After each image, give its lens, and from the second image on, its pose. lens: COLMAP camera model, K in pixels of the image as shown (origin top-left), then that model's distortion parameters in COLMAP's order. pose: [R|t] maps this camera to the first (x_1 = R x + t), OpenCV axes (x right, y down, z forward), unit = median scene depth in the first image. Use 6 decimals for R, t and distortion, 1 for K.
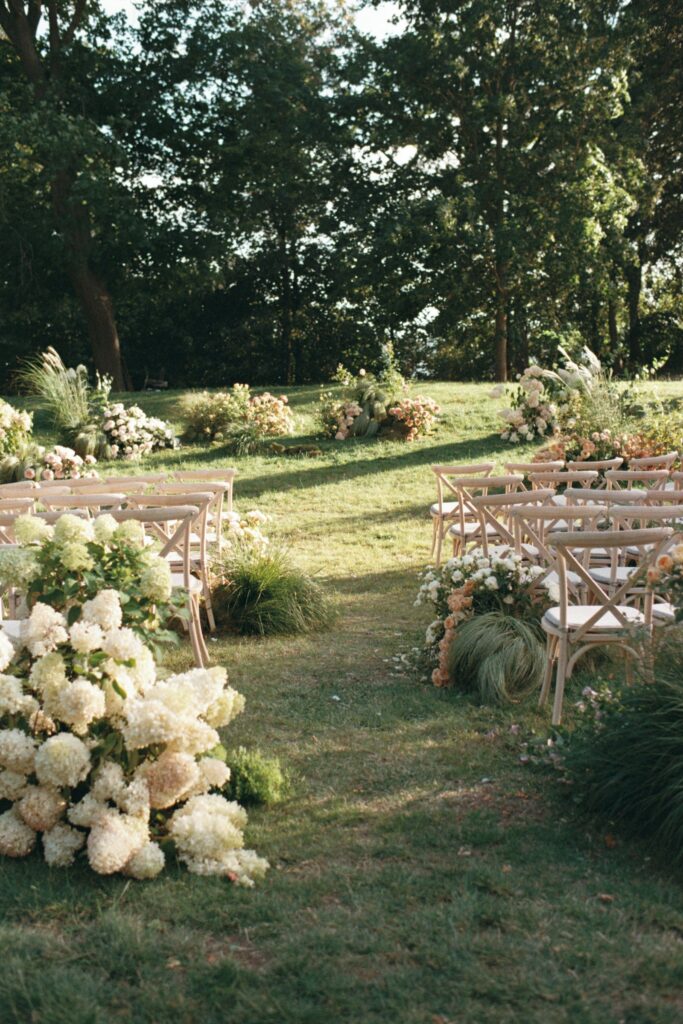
lens RADIAL K [[1068.5, 0, 342.6], [0, 1068.5, 463.8], [0, 0, 1]] dist [-0.110859, 0.142825]
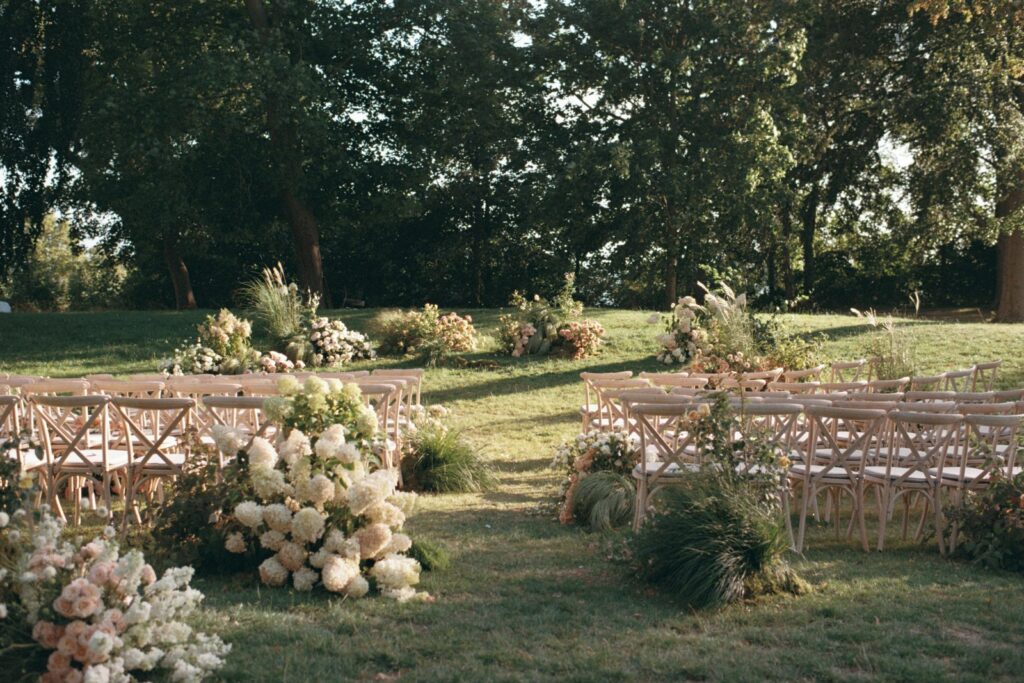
lens RADIAL K [[1054.4, 0, 516.3], [0, 1054.4, 321.1], [0, 0, 1]] dist [-0.085571, 0.045337]
pose [[0.999339, 0.032820, -0.015608, 0.014538], [-0.033766, 0.997329, -0.064771, 0.013588], [0.013440, 0.065255, 0.997778, -0.131720]]
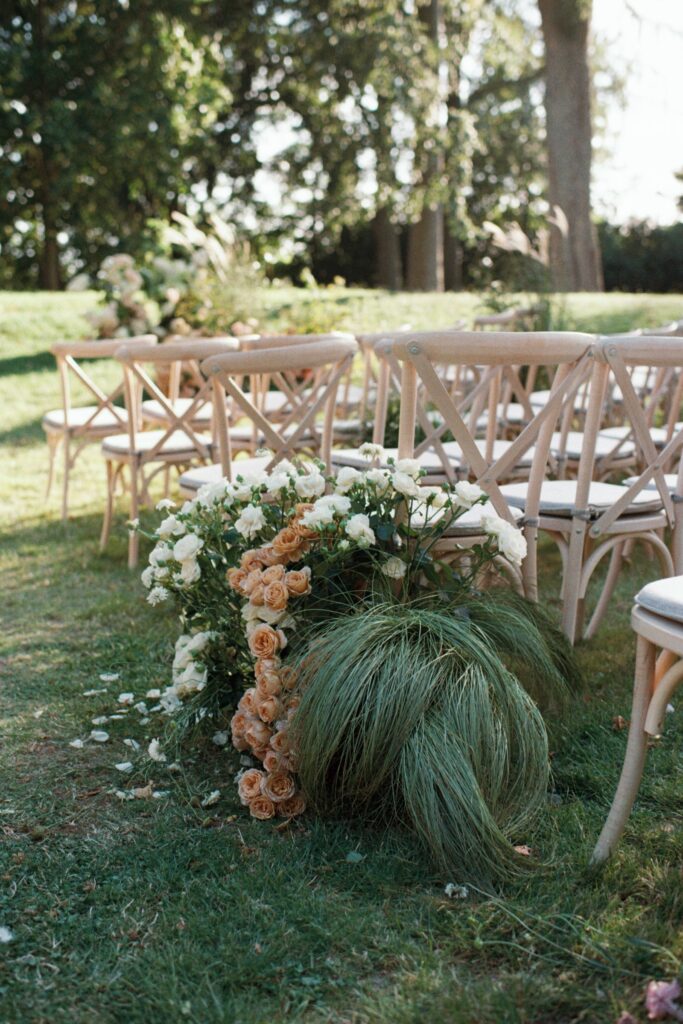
lens RADIAL K [[1054.4, 0, 341.5], [0, 1054.4, 512.0], [0, 0, 1]] dist [-0.085571, 0.045337]
pose [[0.903744, -0.064277, 0.423220, -0.012098], [0.024088, 0.994732, 0.099638, 0.023189], [-0.427395, -0.079853, 0.900532, 0.230560]]
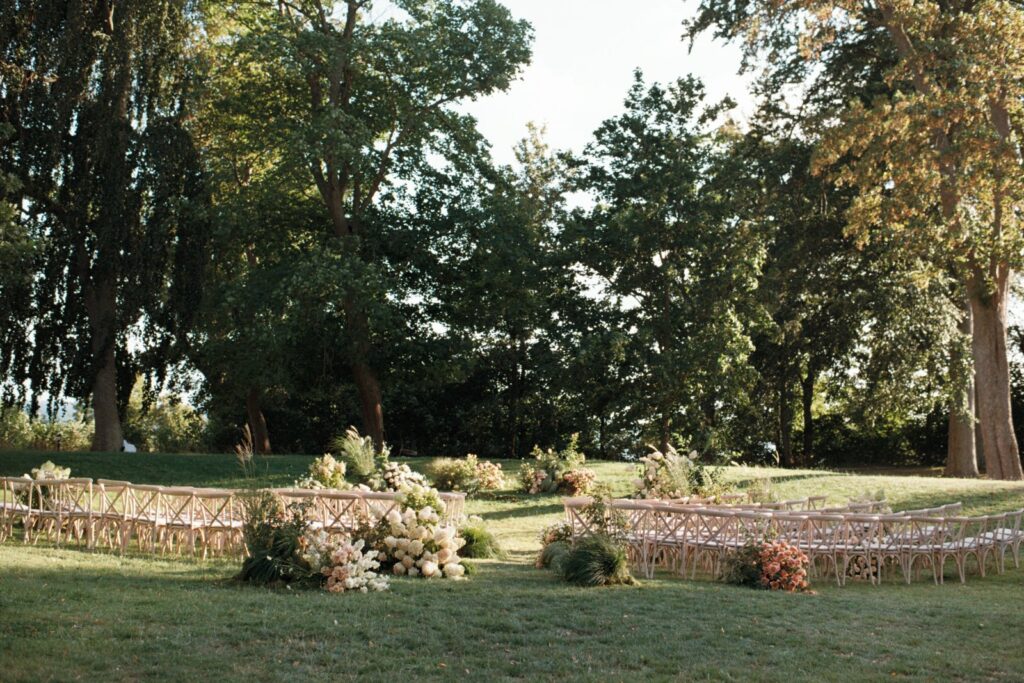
lens RADIAL K [[1054.4, 0, 516.3], [0, 1054.4, 321.1], [0, 0, 1]] dist [-0.085571, 0.045337]
pose [[0.997103, 0.046160, -0.060455, 0.057572], [-0.057746, 0.976708, -0.206655, 0.052483], [0.049508, 0.209548, 0.976544, -0.582392]]
